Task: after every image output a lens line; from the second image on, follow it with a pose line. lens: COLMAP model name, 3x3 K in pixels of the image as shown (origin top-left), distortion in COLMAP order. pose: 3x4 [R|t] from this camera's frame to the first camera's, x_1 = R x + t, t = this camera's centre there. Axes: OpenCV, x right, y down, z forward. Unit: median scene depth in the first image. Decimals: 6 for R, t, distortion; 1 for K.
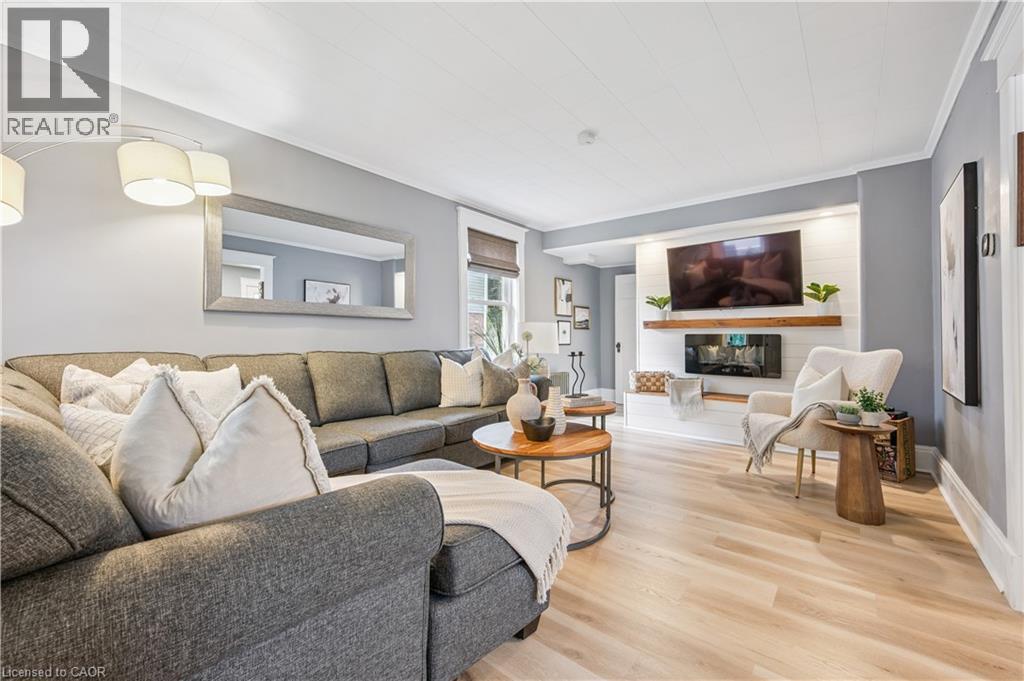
lens RADIAL K [[410.3, 0, 515.3], [0, 410.3, 337.7], [0, 0, 1]] dist [0.010285, -0.000247]
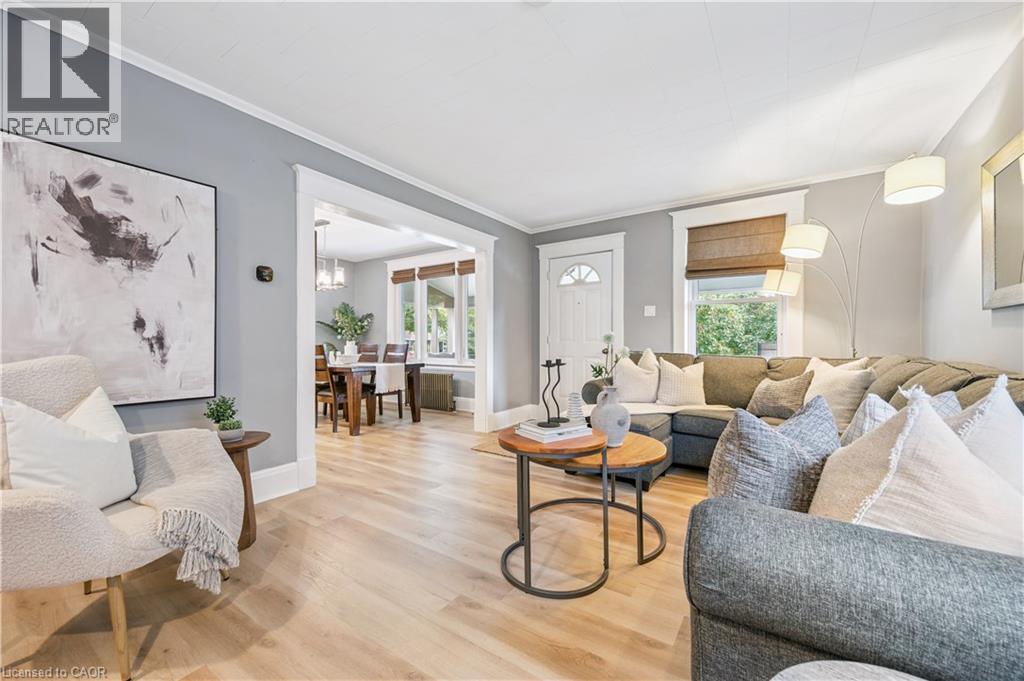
lens RADIAL K [[410.3, 0, 506.9], [0, 410.3, 343.8], [0, 0, 1]] dist [0.010285, -0.000247]
pose [[-0.997306, -0.007495, -0.072972, 0.165729], [-0.007772, 0.999964, 0.003517, 0.001673], [0.072943, 0.004075, -0.997328, 0.987924]]
